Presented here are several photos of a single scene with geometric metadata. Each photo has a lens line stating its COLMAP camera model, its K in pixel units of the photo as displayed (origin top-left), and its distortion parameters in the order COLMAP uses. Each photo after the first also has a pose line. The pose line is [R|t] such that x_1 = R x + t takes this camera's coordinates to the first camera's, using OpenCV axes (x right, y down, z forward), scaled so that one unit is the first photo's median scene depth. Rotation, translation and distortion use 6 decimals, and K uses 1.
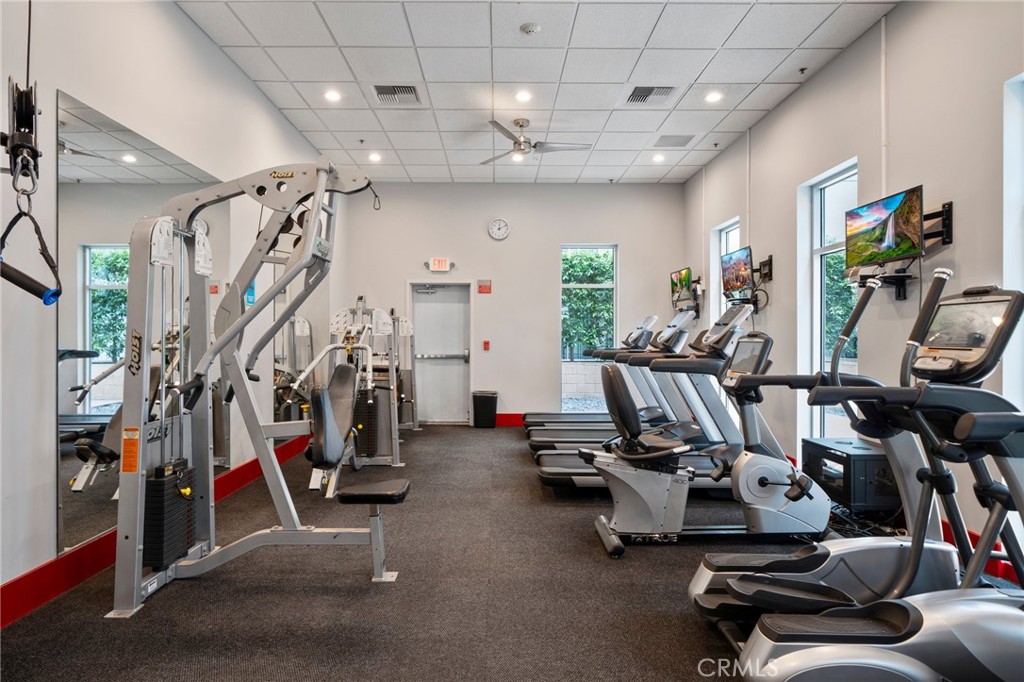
lens RADIAL K [[556.6, 0, 508.5], [0, 556.6, 337.6], [0, 0, 1]] dist [-0.001228, 0.000142]
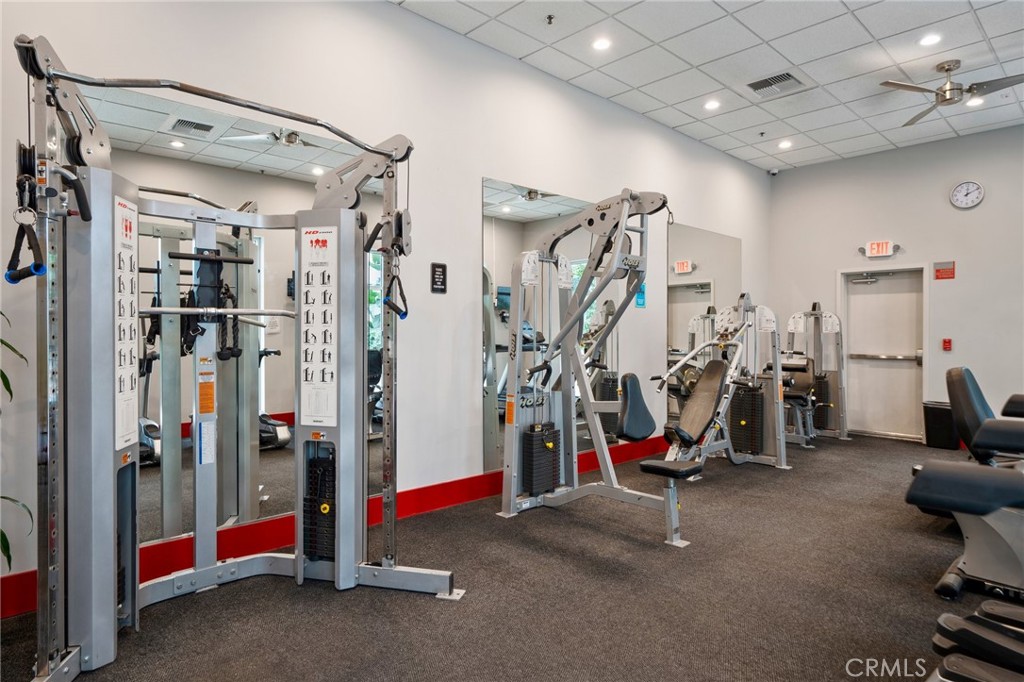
lens RADIAL K [[600.1, 0, 512.0], [0, 600.1, 341.0], [0, 0, 1]] dist [-0.000564, 0.000556]
pose [[0.684972, 0.007654, -0.728529, 0.371687], [0.000055, 0.999944, 0.010558, -0.000400], [0.728569, -0.007272, 0.684933, -0.081101]]
